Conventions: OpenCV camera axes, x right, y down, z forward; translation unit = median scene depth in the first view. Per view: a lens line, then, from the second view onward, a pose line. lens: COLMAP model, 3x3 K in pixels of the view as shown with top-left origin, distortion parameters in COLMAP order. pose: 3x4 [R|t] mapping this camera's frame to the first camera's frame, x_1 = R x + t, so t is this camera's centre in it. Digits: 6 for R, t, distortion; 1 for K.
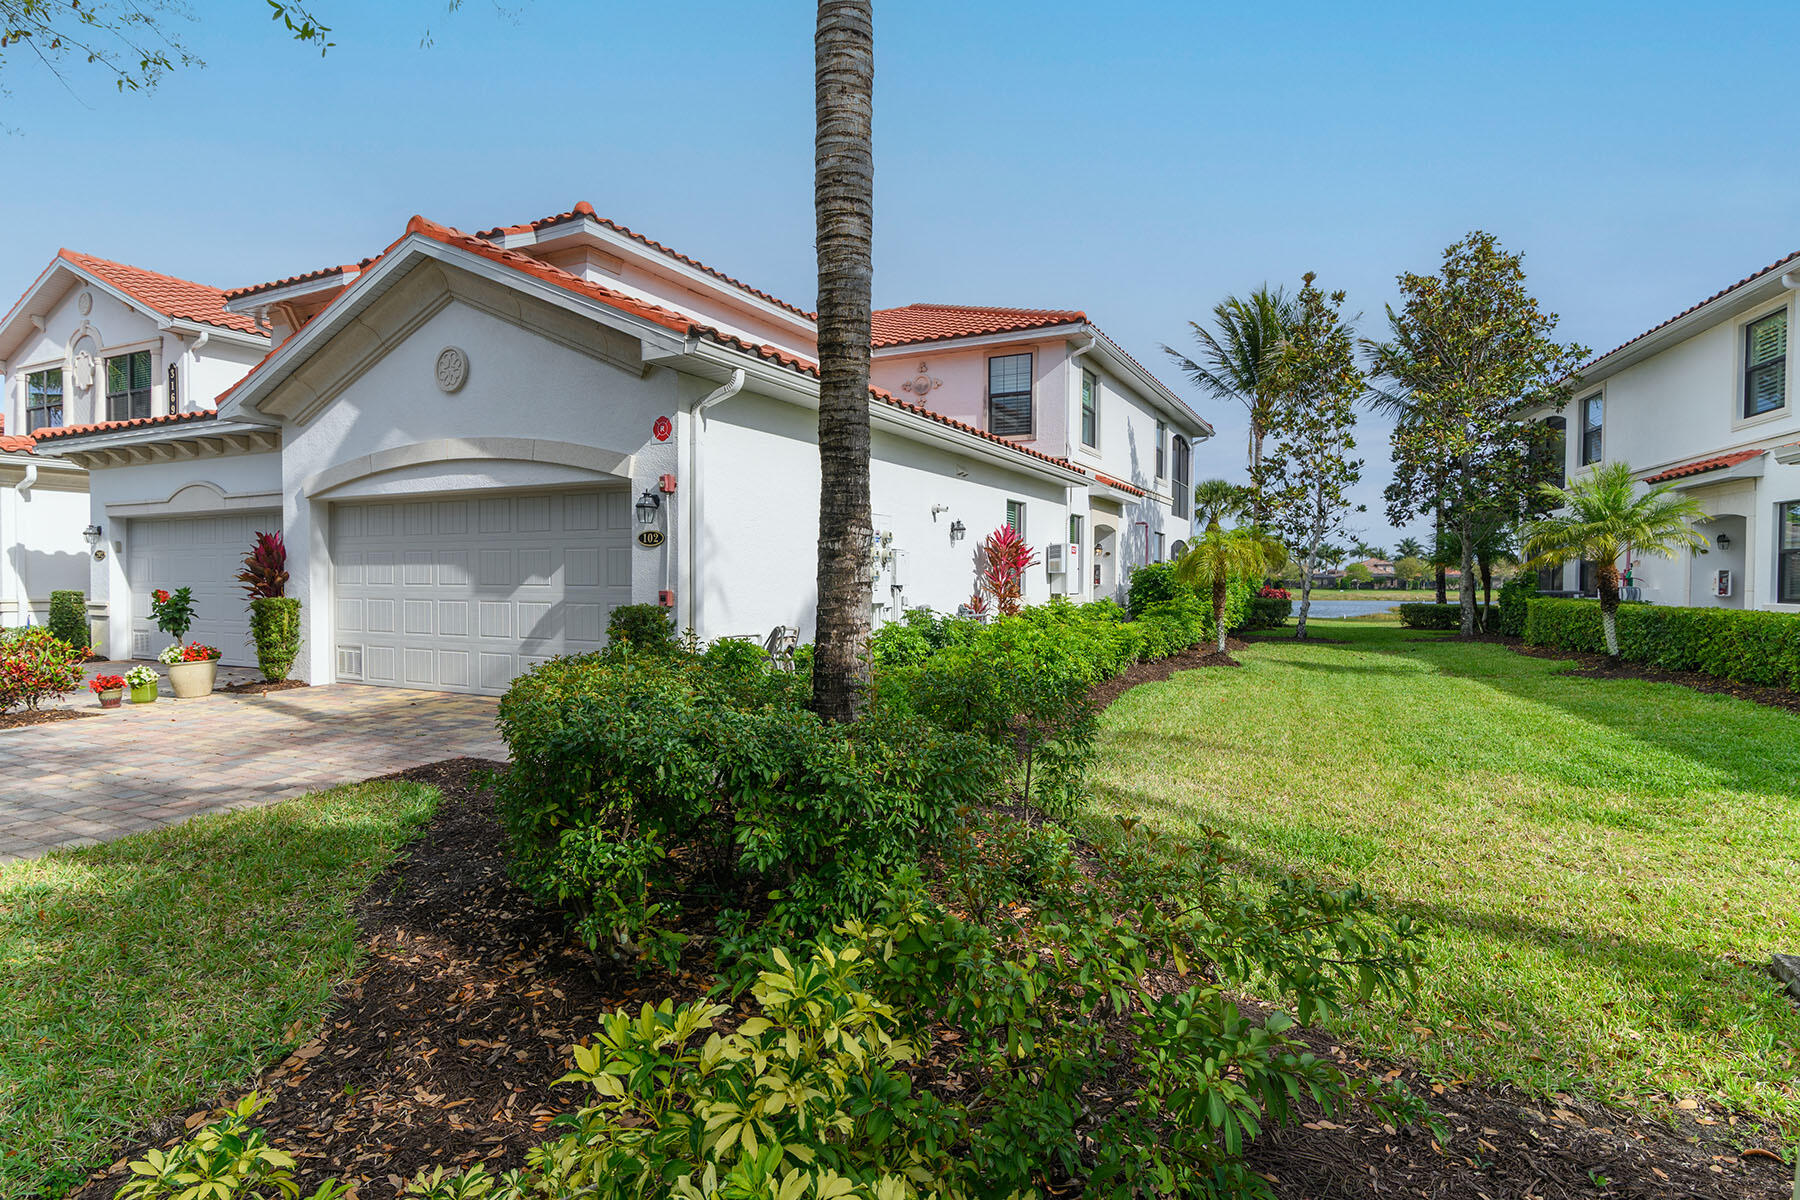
lens RADIAL K [[957.1, 0, 891.3], [0, 957.1, 612.0], [0, 0, 1]] dist [-0.000485, -0.000272]
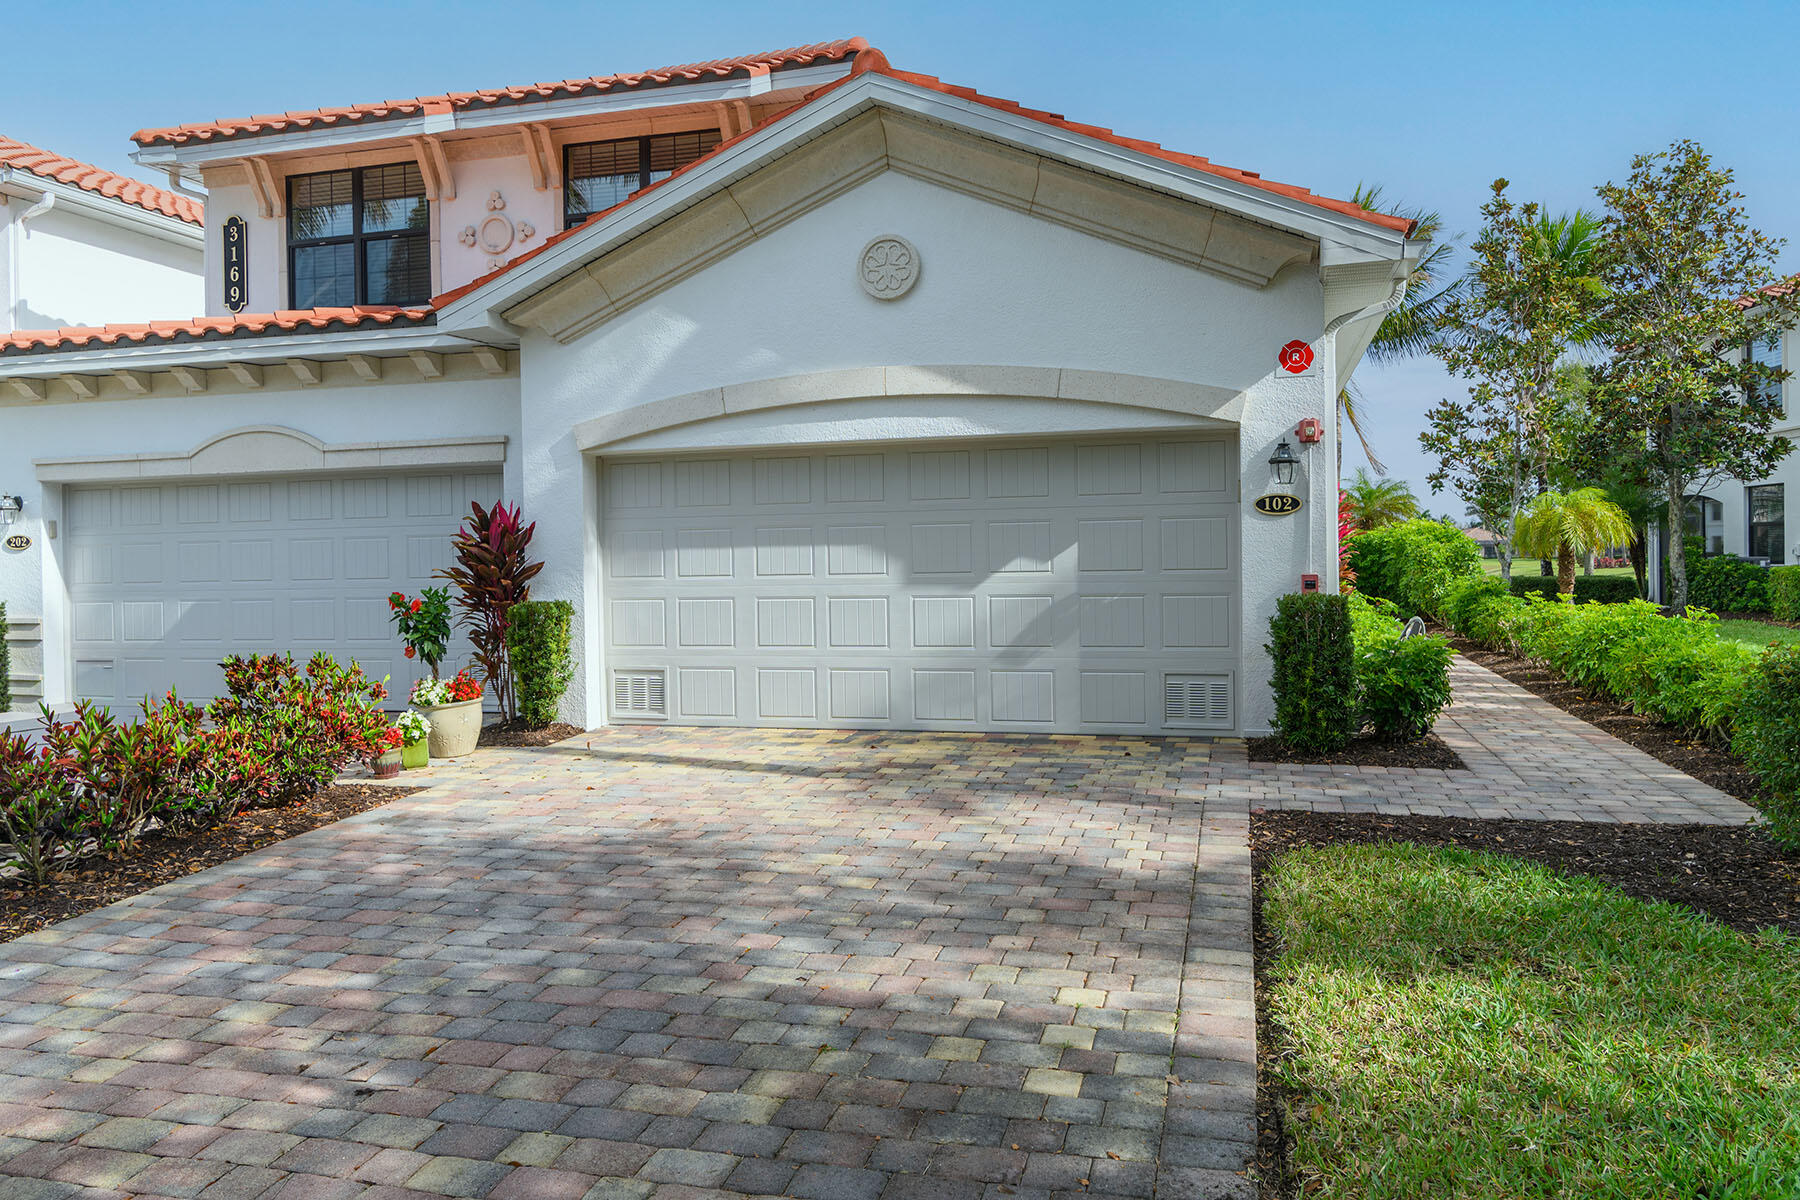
lens RADIAL K [[1291.7, 0, 900.1], [0, 1291.7, 585.4], [0, 0, 1]] dist [-0.000970, -0.000192]
pose [[0.975529, -0.022598, 0.218704, -0.658693], [0.026446, 0.999542, -0.014685, -0.005886], [-0.218272, 0.020110, 0.975681, 0.077042]]
